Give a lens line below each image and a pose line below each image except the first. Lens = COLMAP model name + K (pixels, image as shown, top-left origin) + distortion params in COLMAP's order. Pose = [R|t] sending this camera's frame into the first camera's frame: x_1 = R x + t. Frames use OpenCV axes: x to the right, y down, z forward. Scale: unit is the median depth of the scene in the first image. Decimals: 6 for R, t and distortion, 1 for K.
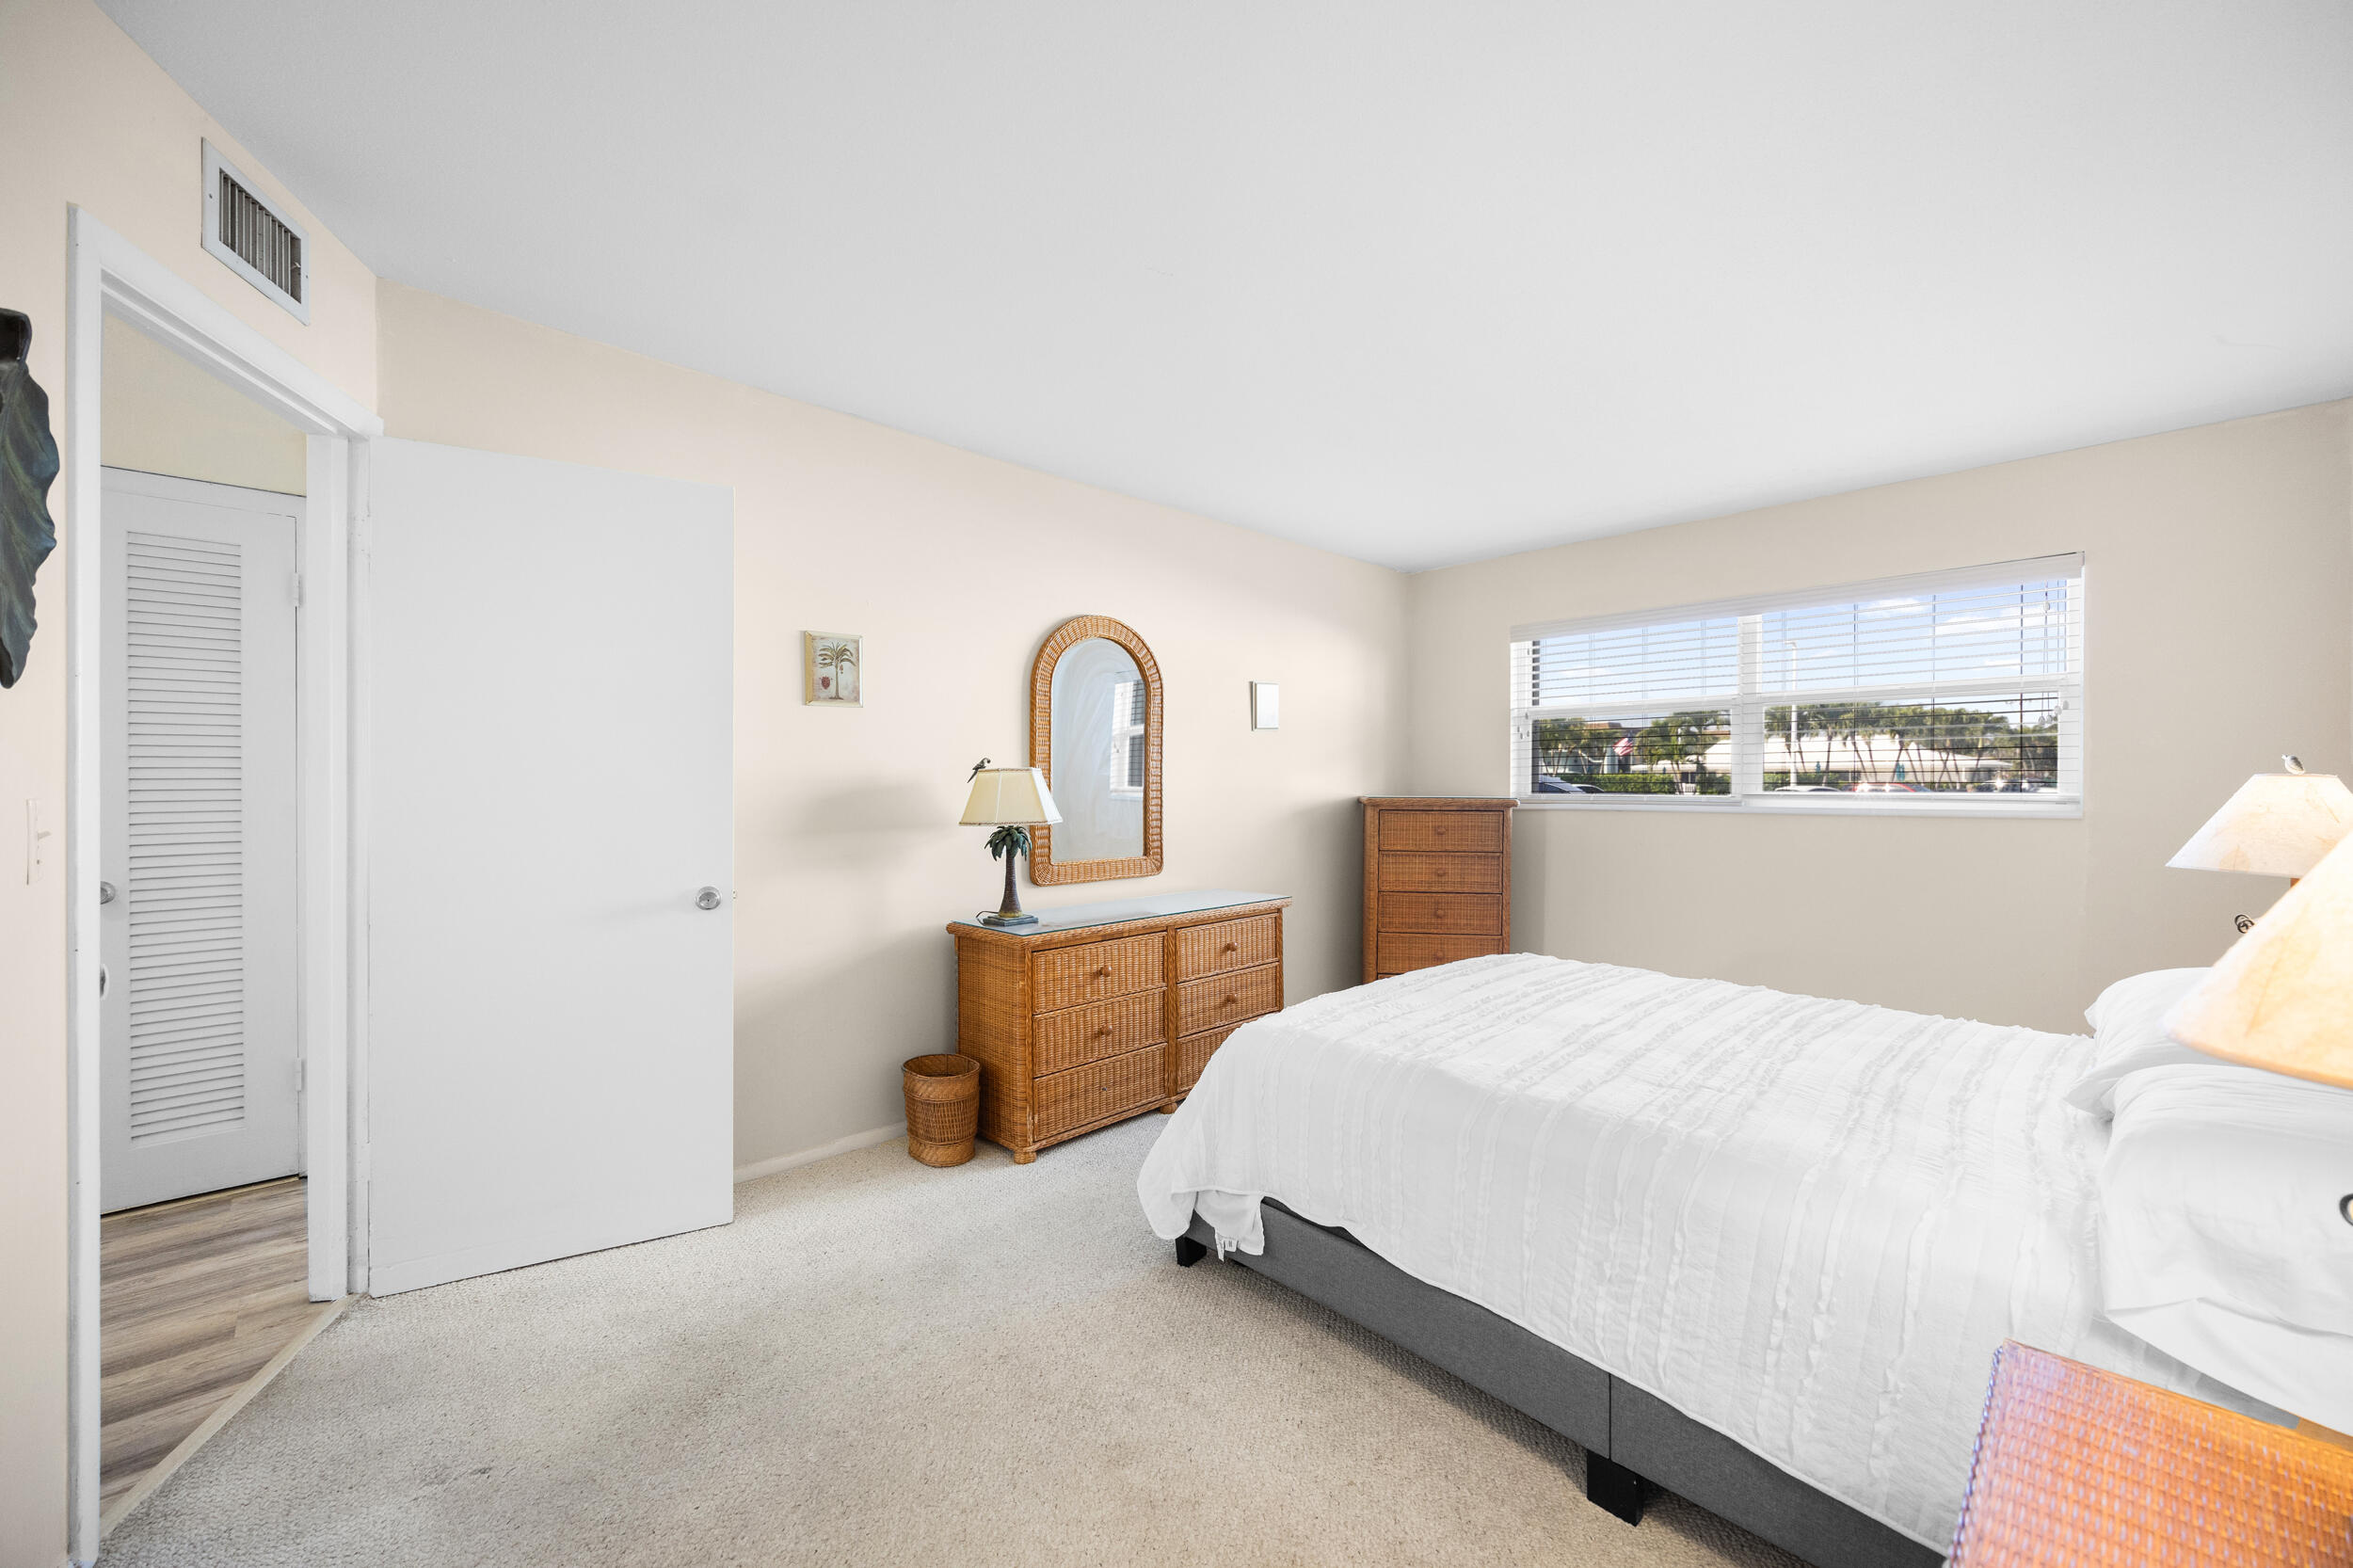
lens RADIAL K [[897.0, 0, 1186.0], [0, 897.0, 795.0], [0, 0, 1]] dist [-0.004848, 0.000100]
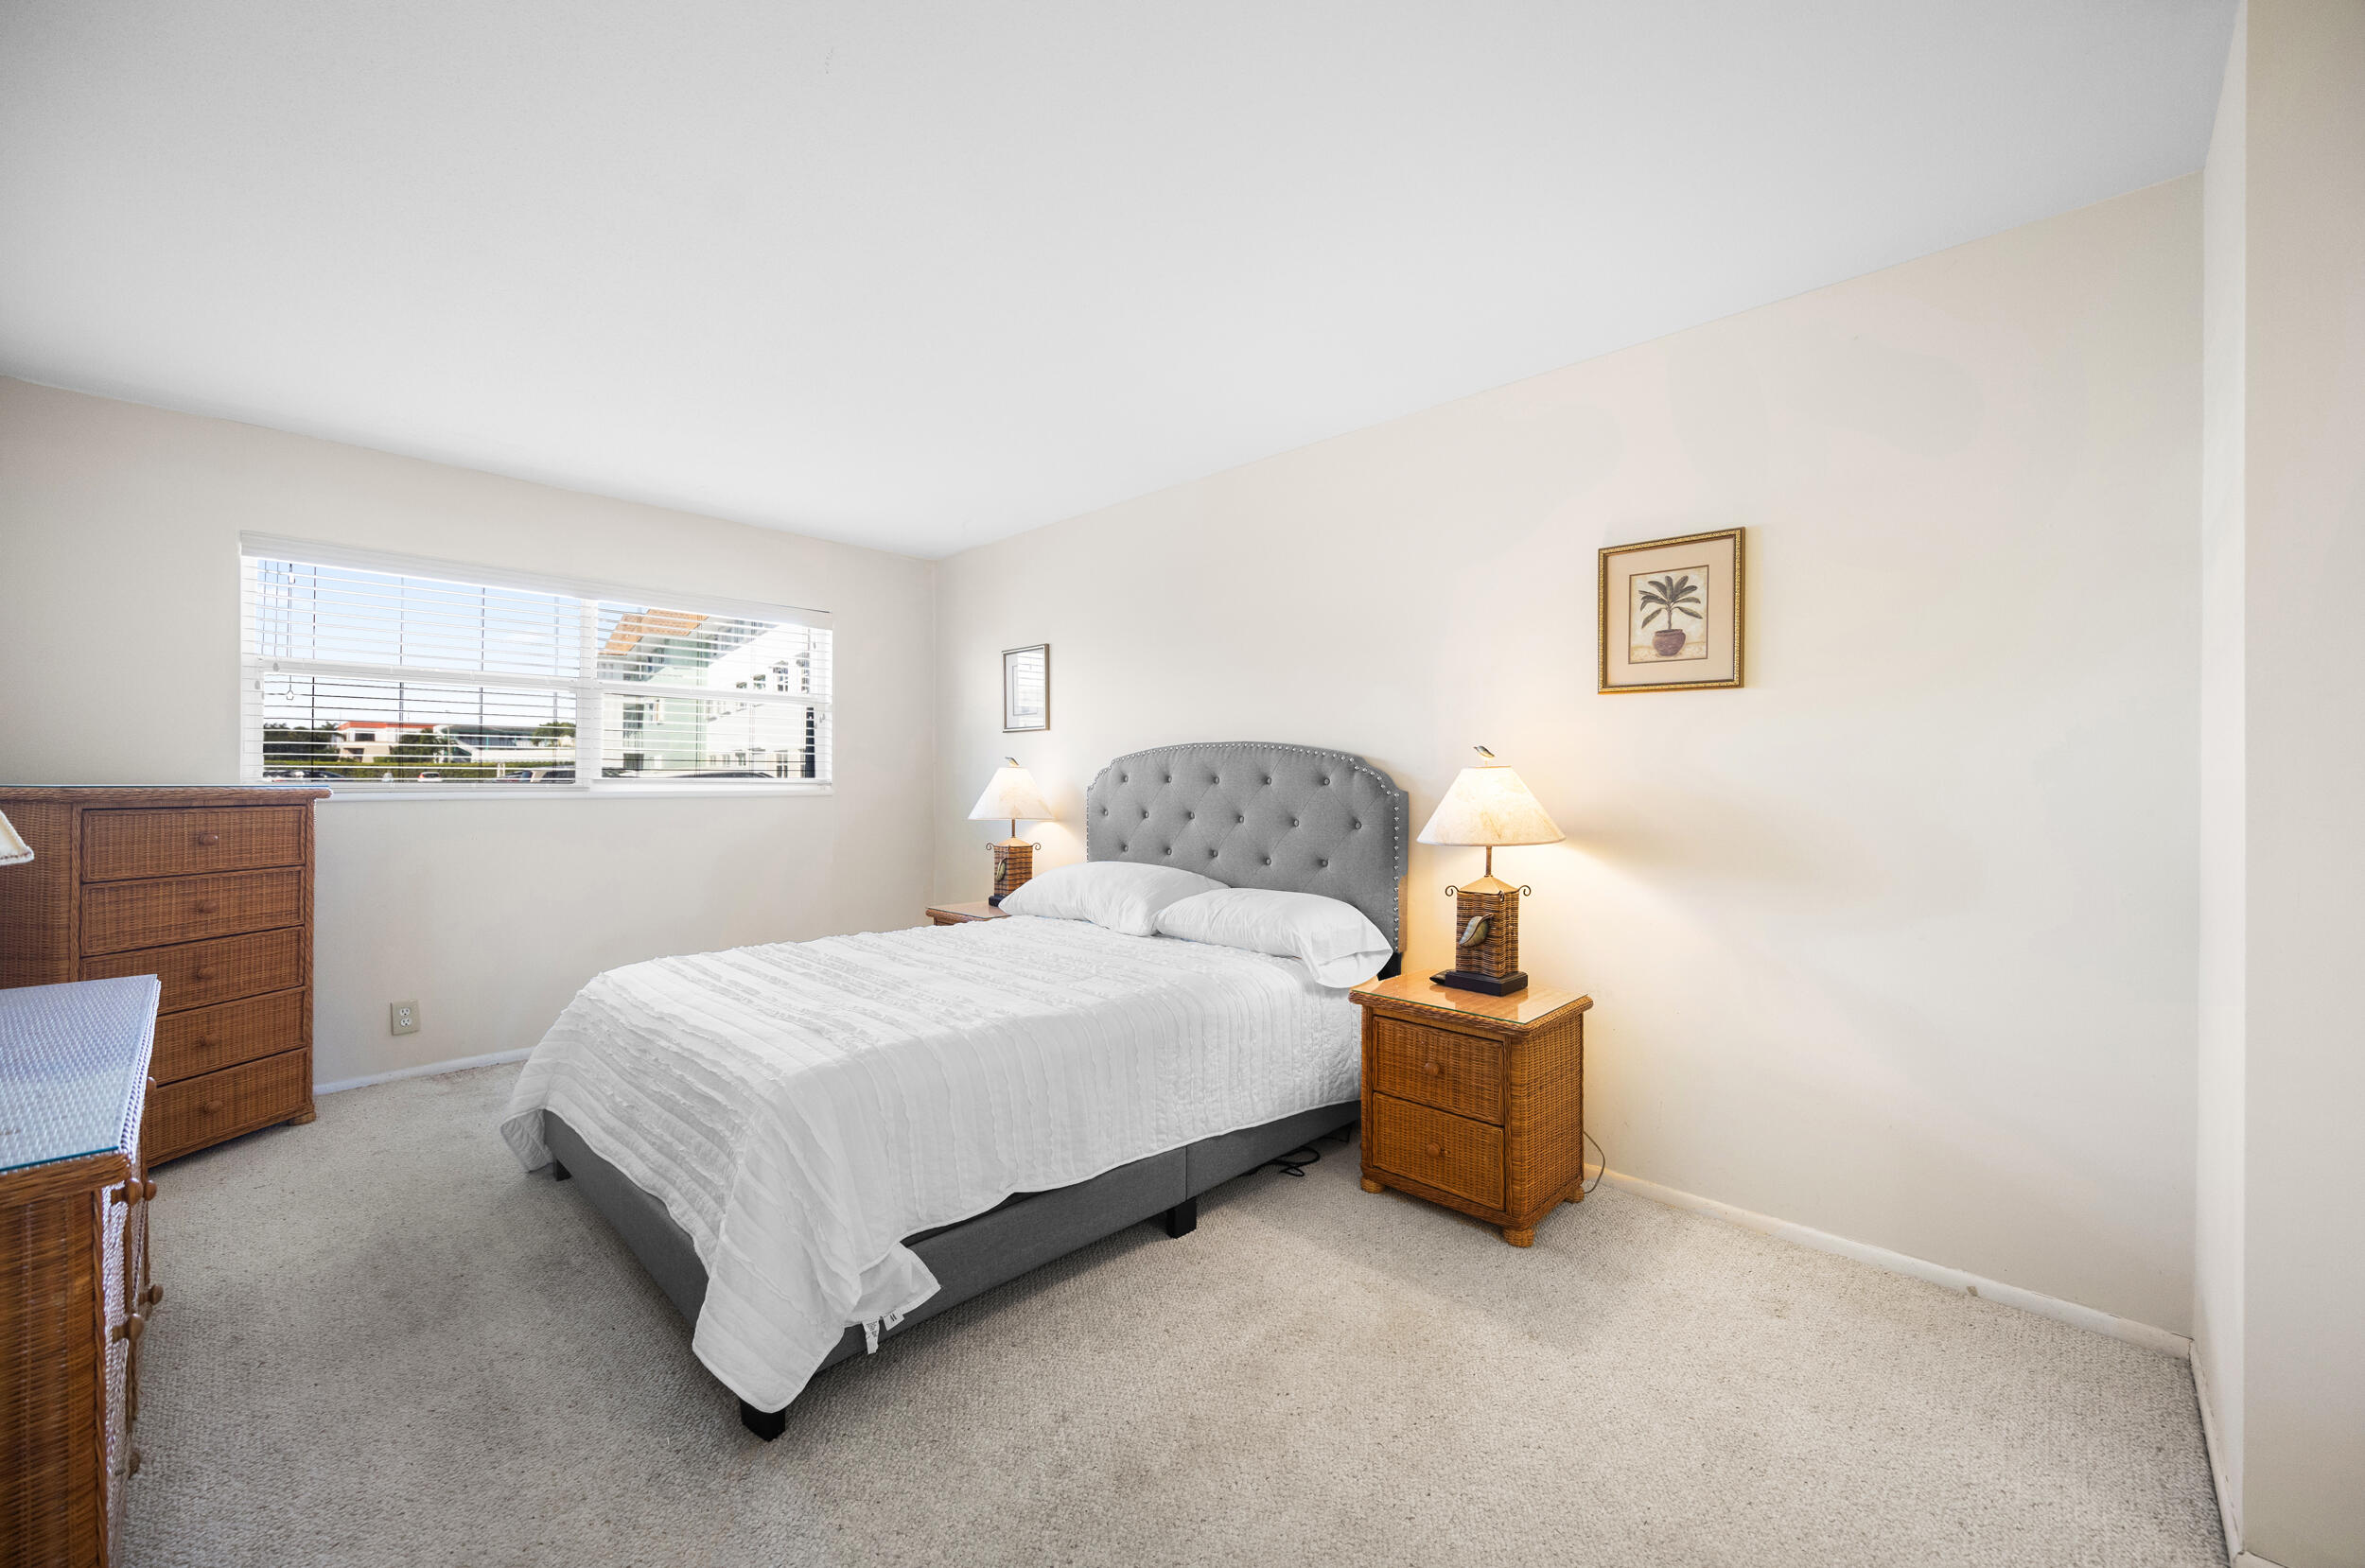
lens RADIAL K [[901.4, 0, 1184.2], [0, 901.4, 793.3], [0, 0, 1]] dist [-0.004848, 0.000100]
pose [[-0.032565, -0.015384, 0.999351, -0.491464], [0.005020, 0.999866, 0.015555, 0.002334], [-0.999457, 0.005523, -0.032483, 0.472965]]
